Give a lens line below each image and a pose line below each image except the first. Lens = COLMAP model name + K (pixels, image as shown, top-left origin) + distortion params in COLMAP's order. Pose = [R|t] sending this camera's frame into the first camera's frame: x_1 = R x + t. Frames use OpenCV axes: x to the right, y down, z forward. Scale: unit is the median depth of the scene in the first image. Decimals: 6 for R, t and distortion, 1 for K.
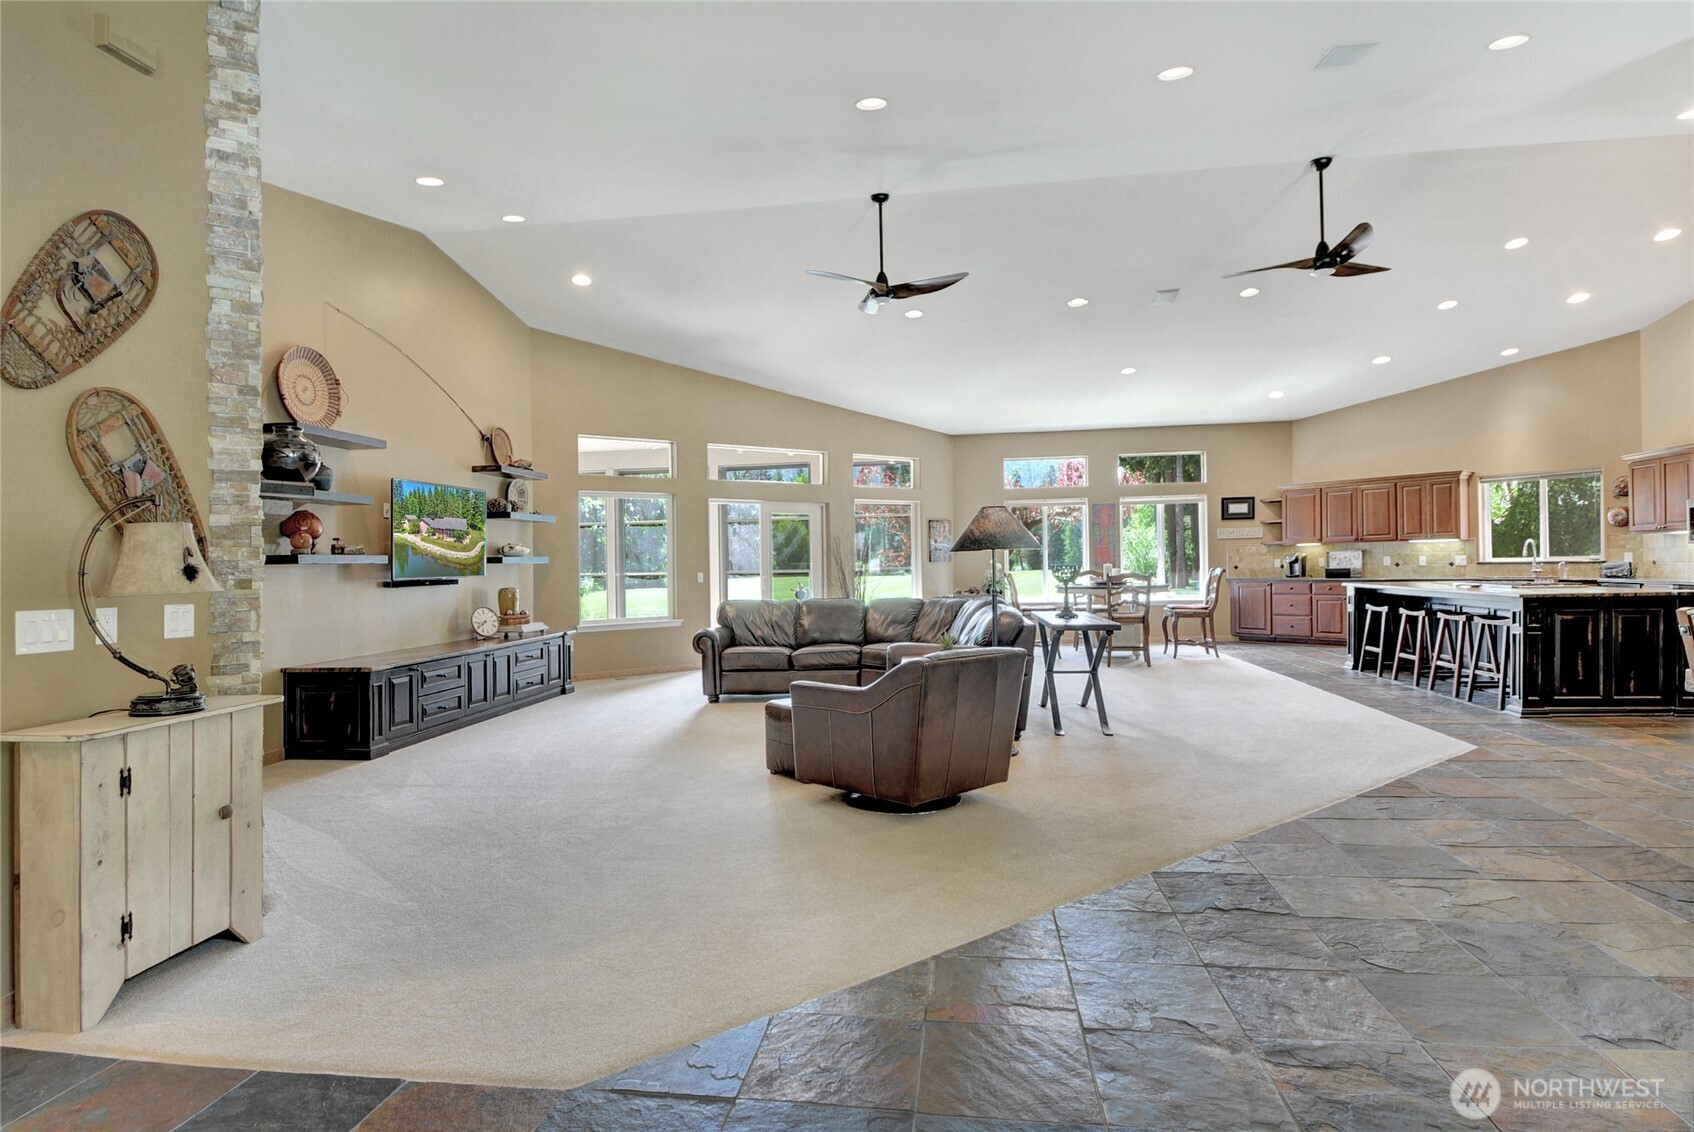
lens RADIAL K [[1000.6, 0, 847.0], [0, 1000.6, 566.0], [0, 0, 1]] dist [0.046082, -0.000458]
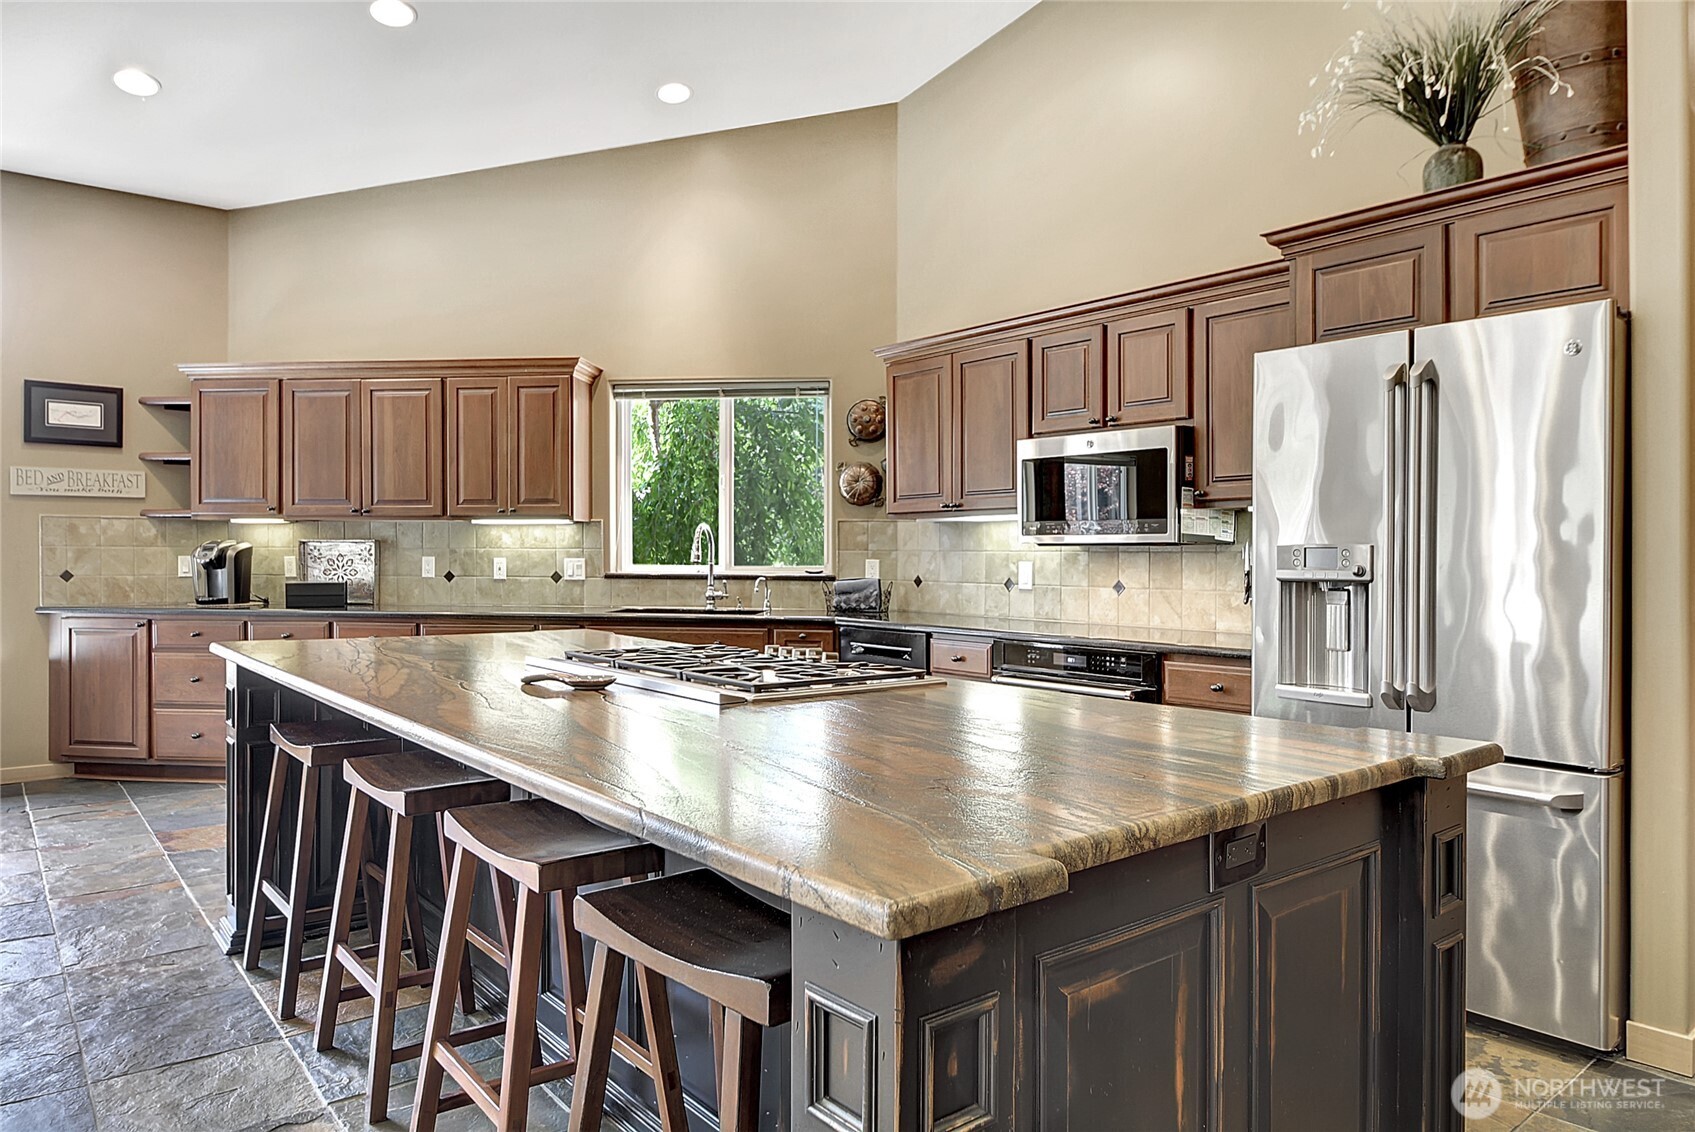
lens RADIAL K [[1068.4, 0, 847.5], [0, 1068.4, 566.0], [0, 0, 1]] dist [-0.121558, 0.000133]
pose [[0.710308, 0.023968, 0.703483, 0.344810], [-0.020022, 0.999704, -0.013844, -0.002702], [-0.703606, -0.004252, 0.710577, 0.558347]]
